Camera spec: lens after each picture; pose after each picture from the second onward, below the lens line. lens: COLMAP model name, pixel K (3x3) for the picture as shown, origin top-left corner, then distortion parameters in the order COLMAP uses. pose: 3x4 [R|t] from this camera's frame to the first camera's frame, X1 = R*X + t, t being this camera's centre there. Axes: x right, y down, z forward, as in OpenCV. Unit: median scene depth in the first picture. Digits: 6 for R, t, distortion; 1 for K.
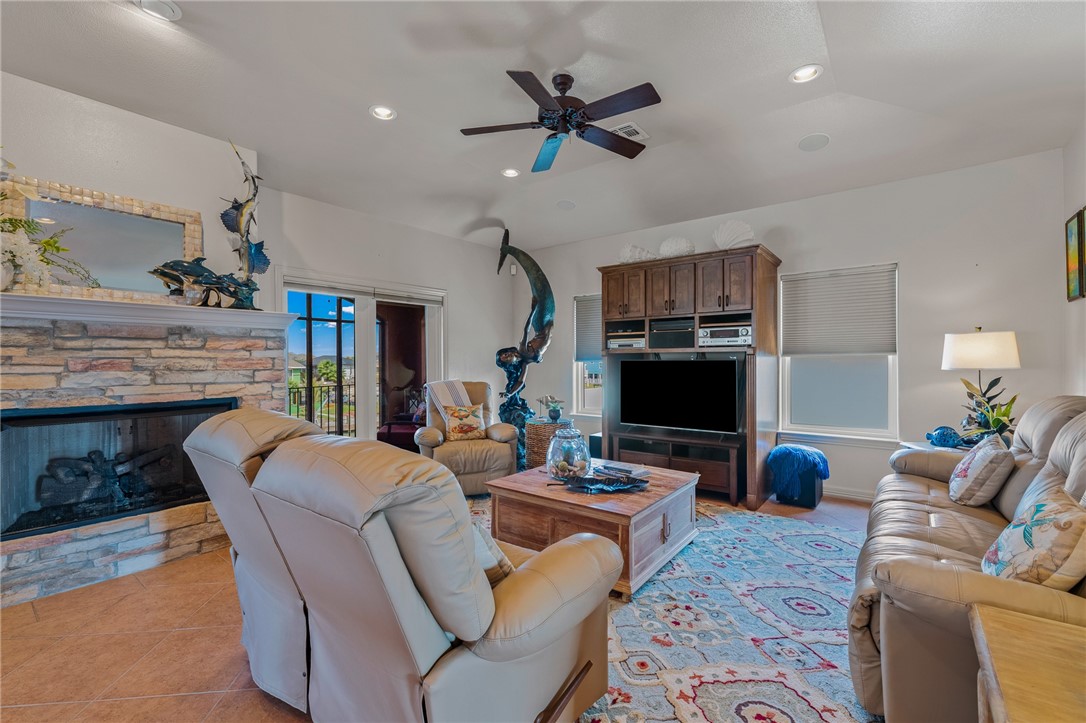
lens RADIAL K [[462.6, 0, 540.2], [0, 462.6, 359.5], [0, 0, 1]] dist [-0.002247, -0.000808]
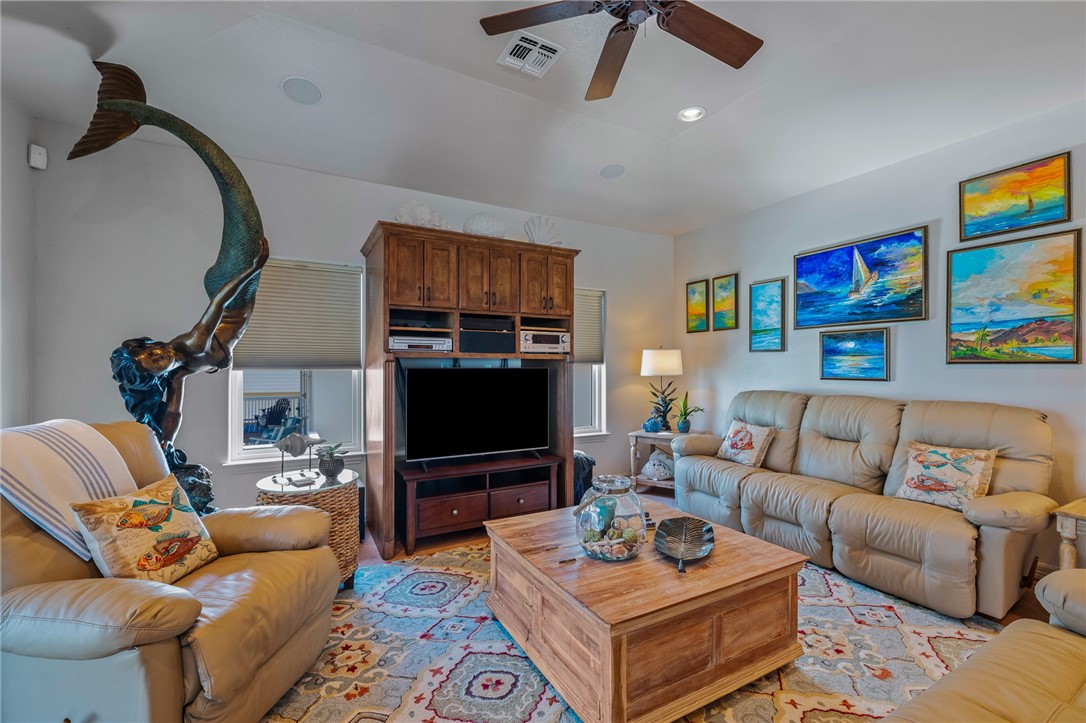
lens RADIAL K [[462.6, 0, 548.7], [0, 462.6, 366.8], [0, 0, 1]] dist [-0.002247, -0.000808]
pose [[0.391701, 0.006620, 0.920069, -0.406858], [-0.004435, 0.999976, -0.005306, 0.002844], [-0.920082, -0.002002, 0.391721, 0.603532]]
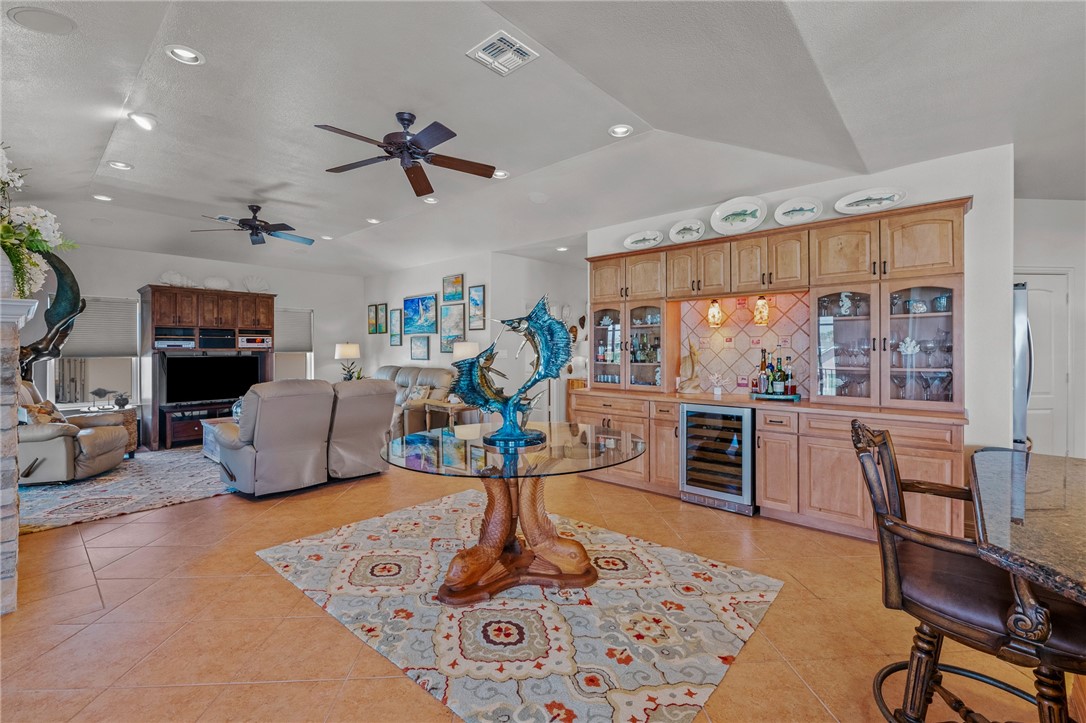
lens RADIAL K [[462.6, 0, 548.5], [0, 462.6, 347.5], [0, 0, 1]] dist [-0.002247, -0.000808]
pose [[0.057484, 0.007517, 0.998318, -1.212721], [0.000431, 0.999971, -0.007554, -0.015409], [-0.998346, 0.000864, 0.057479, -0.197581]]
